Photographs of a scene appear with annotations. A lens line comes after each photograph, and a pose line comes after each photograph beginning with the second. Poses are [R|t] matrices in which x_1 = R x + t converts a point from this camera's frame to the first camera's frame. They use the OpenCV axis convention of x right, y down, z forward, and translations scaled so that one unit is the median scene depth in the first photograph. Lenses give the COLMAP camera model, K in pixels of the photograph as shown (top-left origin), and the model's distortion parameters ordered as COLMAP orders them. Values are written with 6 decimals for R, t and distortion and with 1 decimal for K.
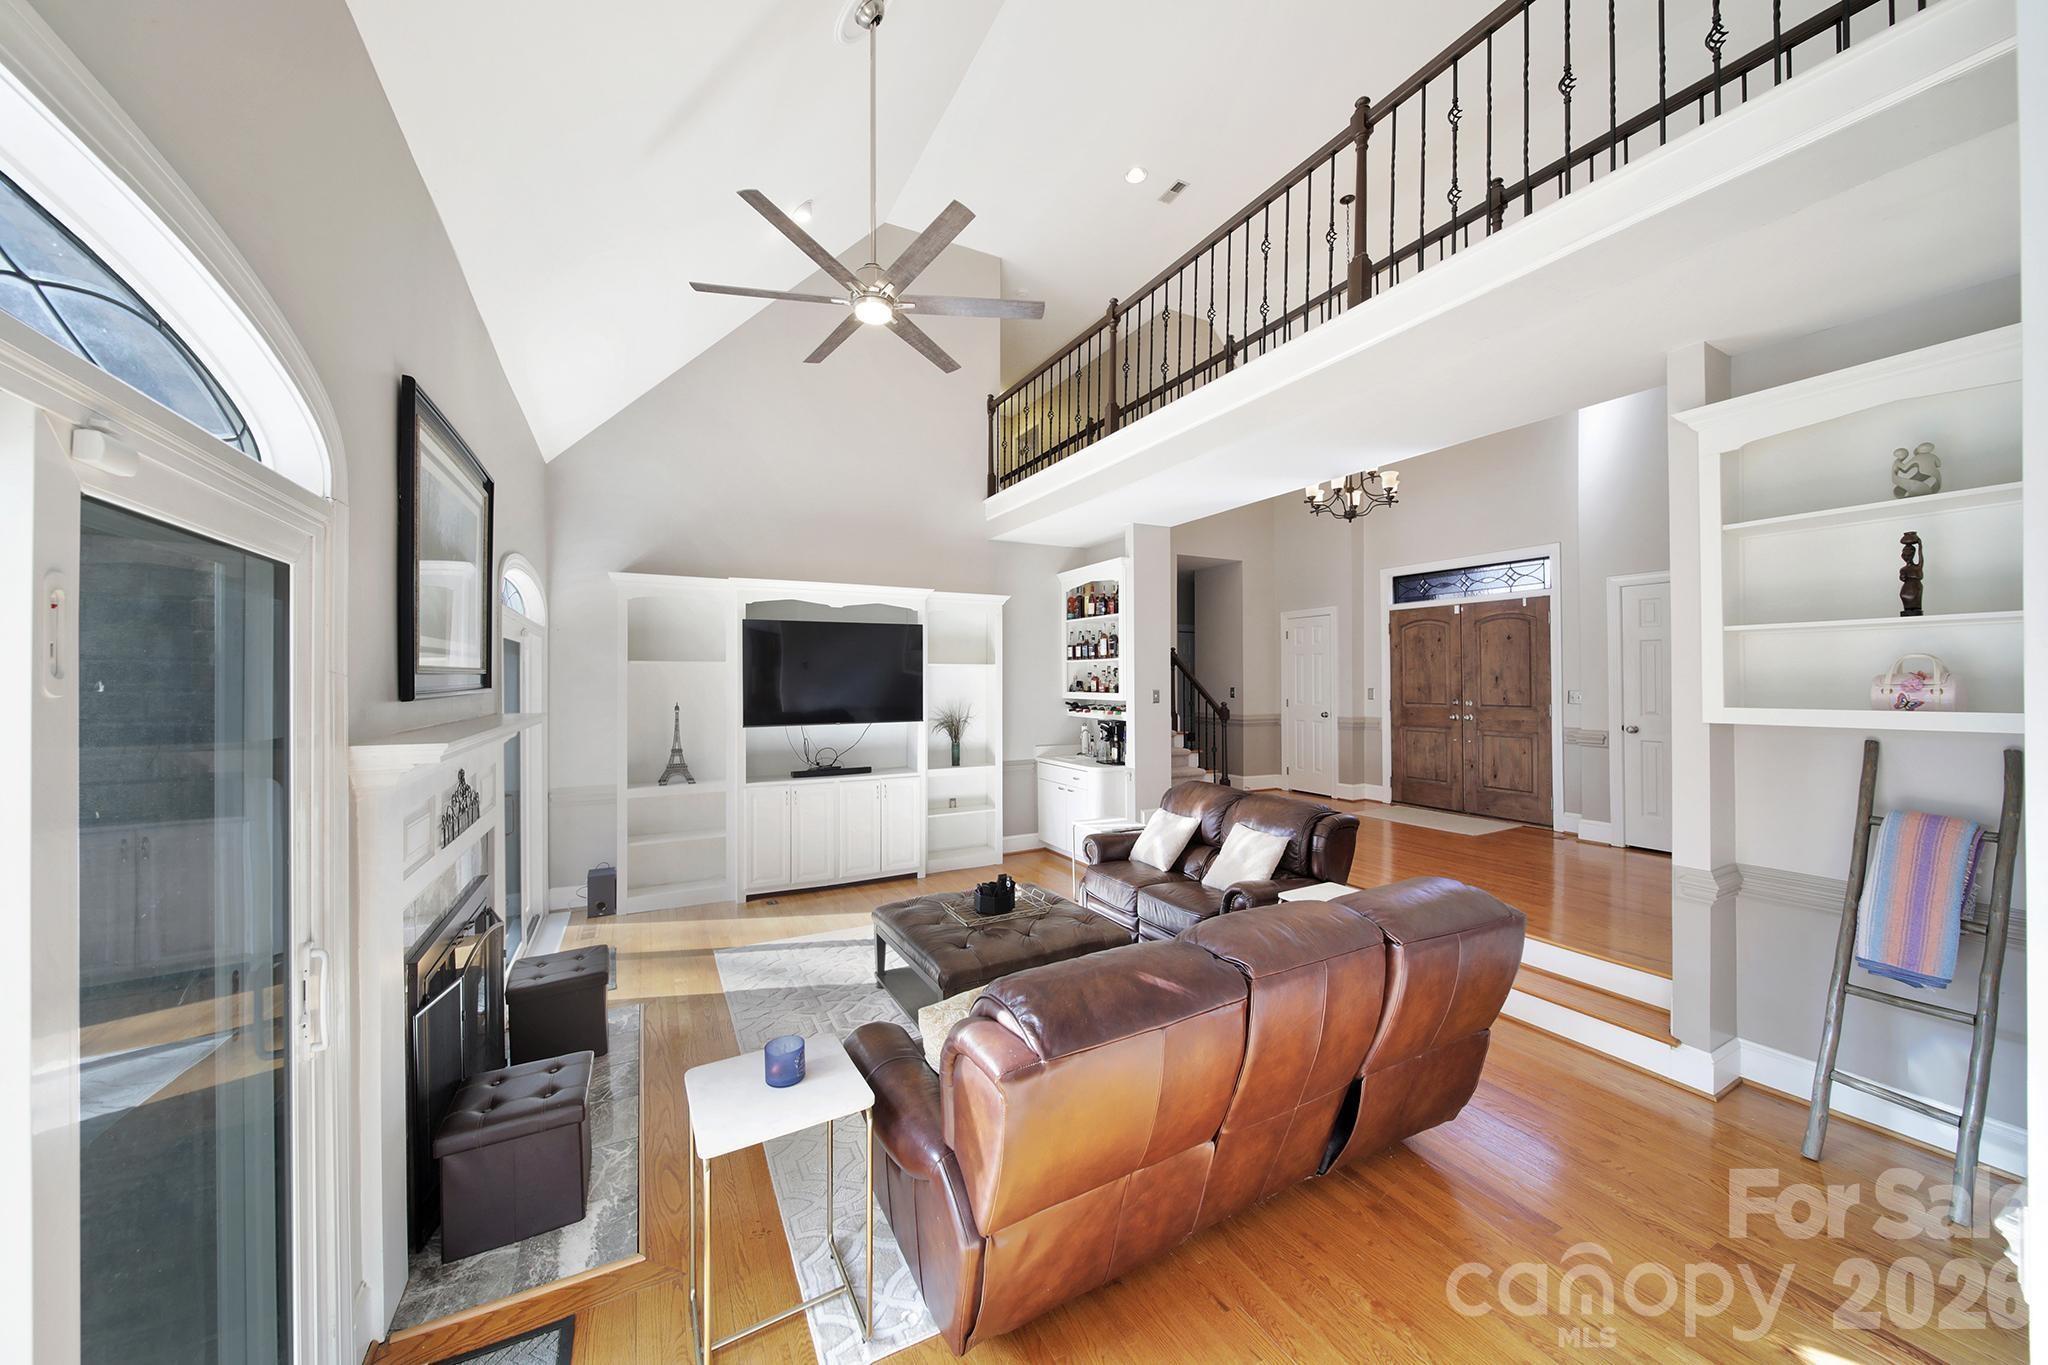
lens RADIAL K [[718.5, 0, 1030.3], [0, 718.5, 683.4], [0, 0, 1]] dist [-0.014150, -0.000760]
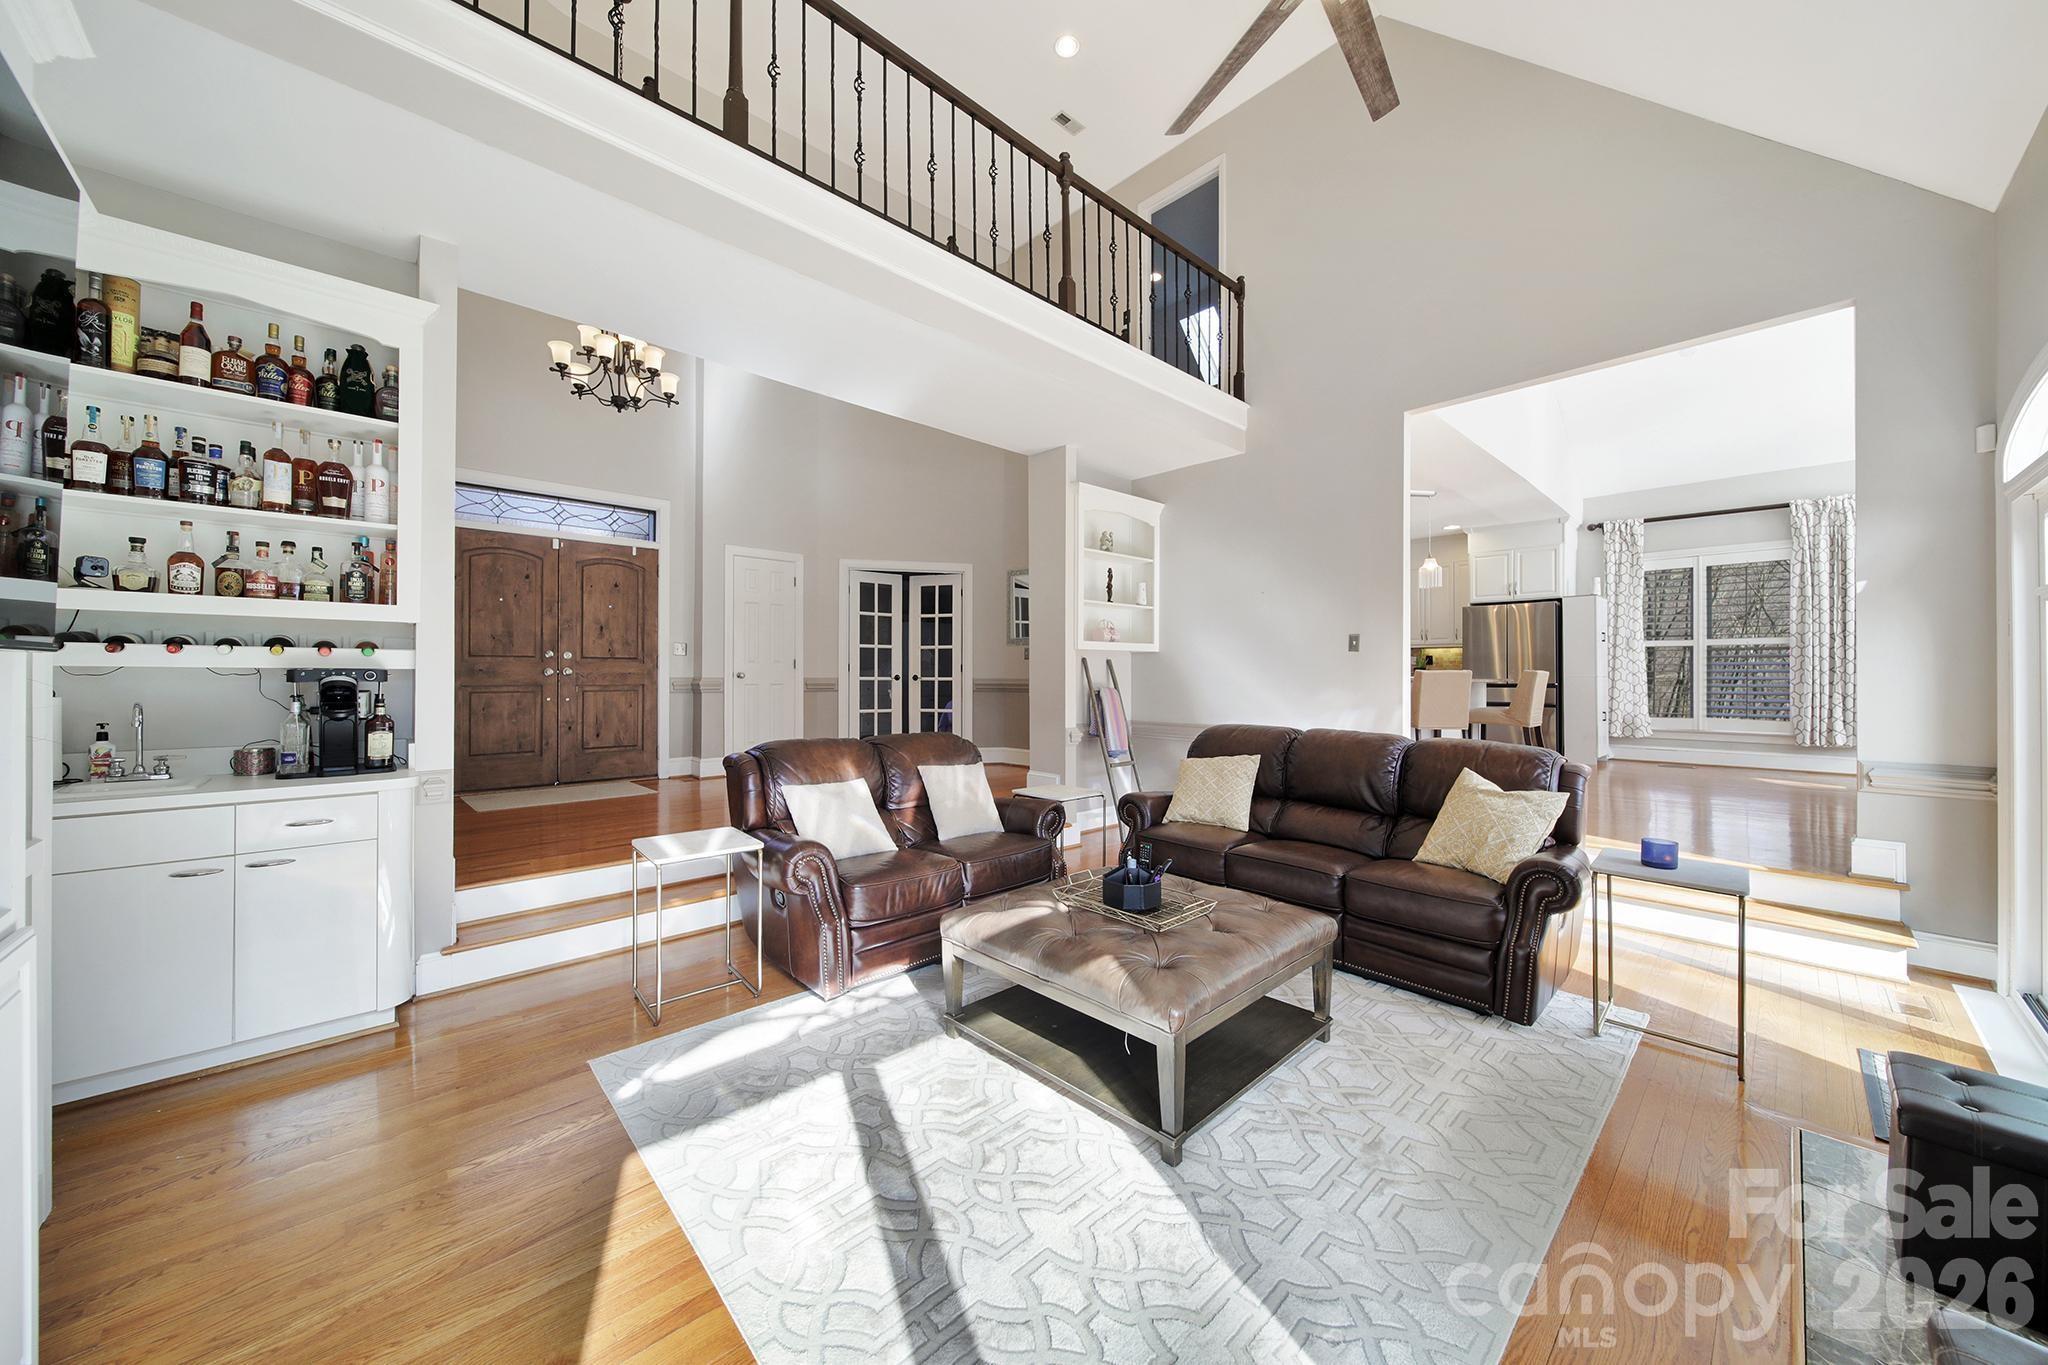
lens RADIAL K [[718.5, 0, 1027.9], [0, 718.5, 673.8], [0, 0, 1]] dist [-0.014150, -0.000760]
pose [[-0.261154, 0.001065, 0.965297, -0.384934], [0.003692, 0.999993, -0.000105, 0.055036], [-0.965290, 0.003536, -0.261156, 0.724396]]
